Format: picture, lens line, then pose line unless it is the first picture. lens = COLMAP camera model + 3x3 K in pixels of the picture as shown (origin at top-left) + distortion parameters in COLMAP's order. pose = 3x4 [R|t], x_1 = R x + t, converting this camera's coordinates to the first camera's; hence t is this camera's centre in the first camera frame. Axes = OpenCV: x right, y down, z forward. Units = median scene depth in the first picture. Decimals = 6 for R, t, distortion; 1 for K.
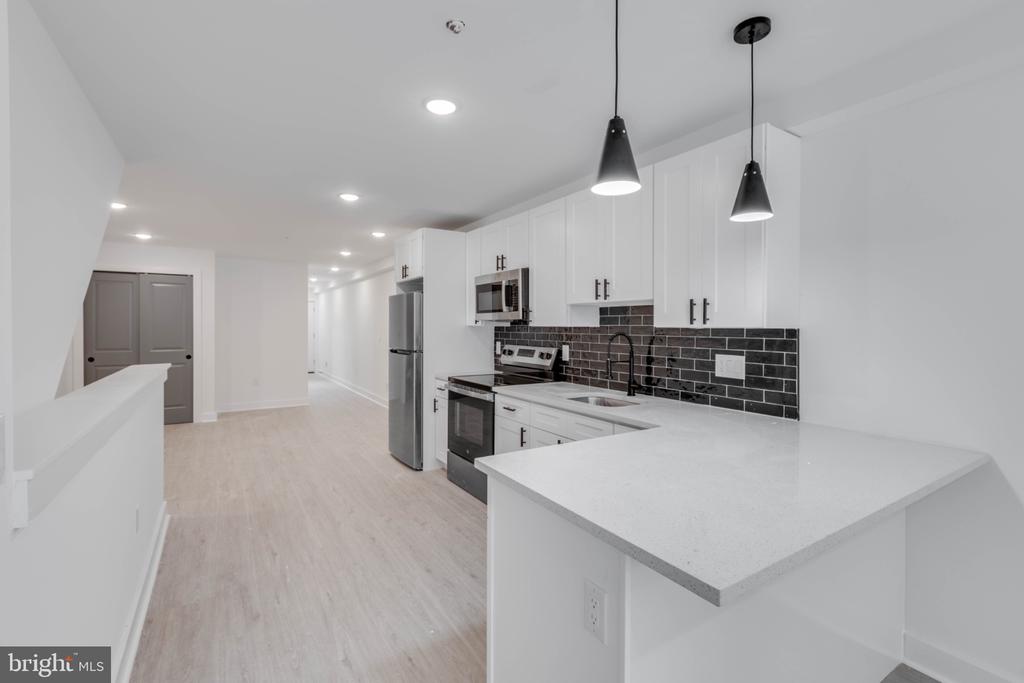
lens RADIAL K [[462.2, 0, 512.0], [0, 462.2, 341.5], [0, 0, 1]] dist [-0.000759, -0.000202]
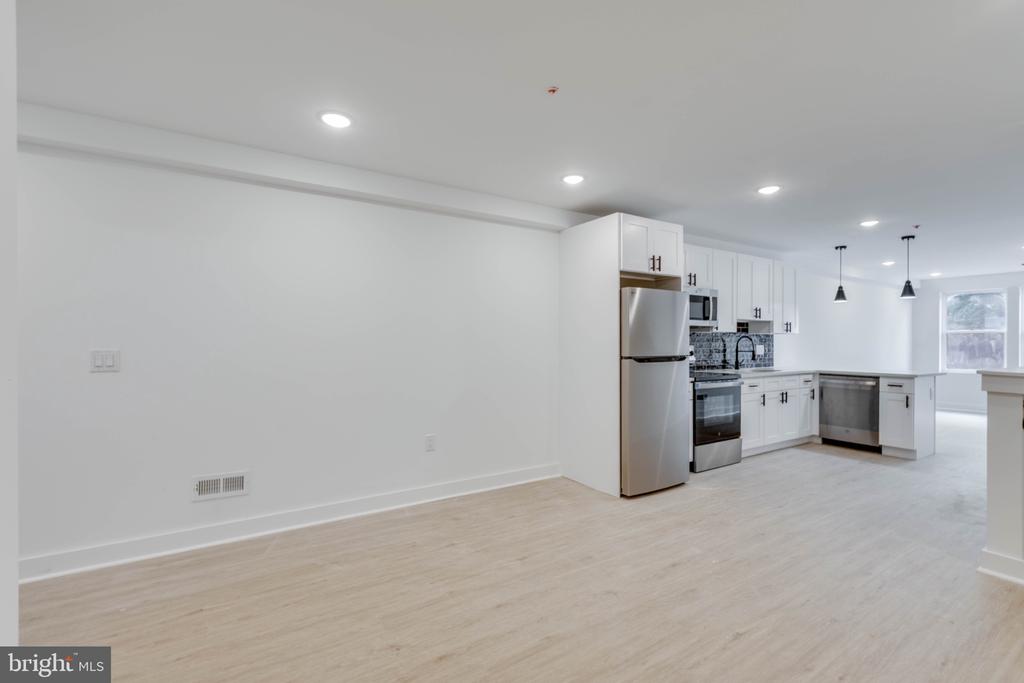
lens RADIAL K [[463.1, 0, 528.7], [0, 463.1, 347.5], [0, 0, 1]] dist [0.003805, 0.000459]
pose [[-0.024025, -0.014064, 0.999612, -1.375912], [0.031431, 0.999396, 0.014816, -0.023826], [-0.999217, 0.031774, -0.023568, 1.618496]]
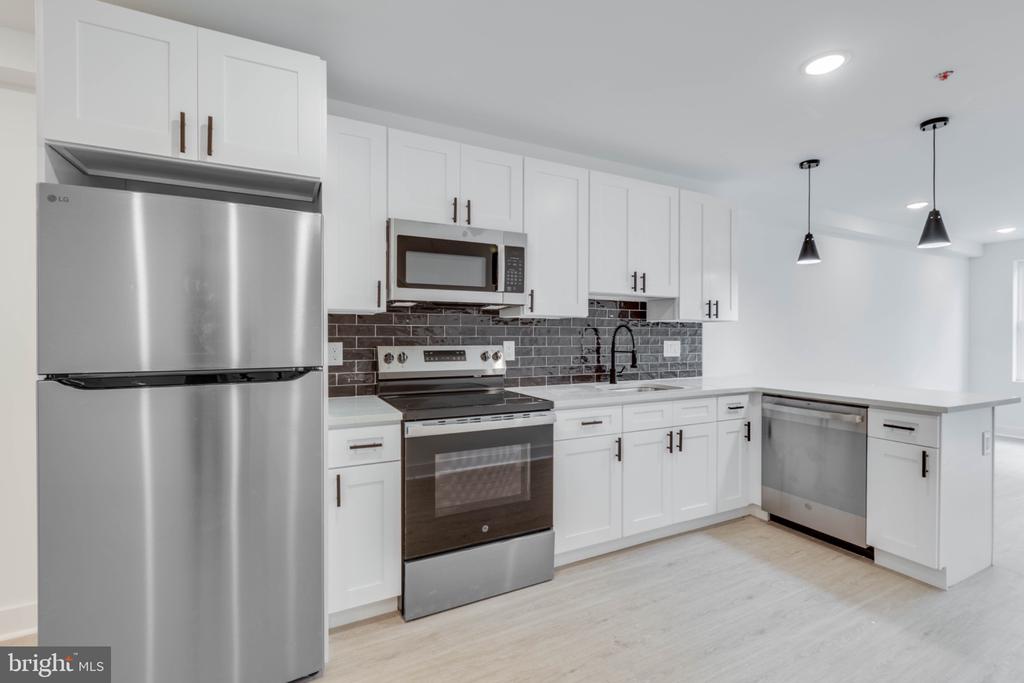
lens RADIAL K [[462.2, 0, 512.0], [0, 462.2, 341.5], [0, 0, 1]] dist [-0.000759, -0.000202]
pose [[0.087615, -0.014176, 0.996054, -0.705192], [0.031023, 0.999453, 0.011495, -0.000238], [-0.995671, 0.029894, 0.088007, 0.970375]]
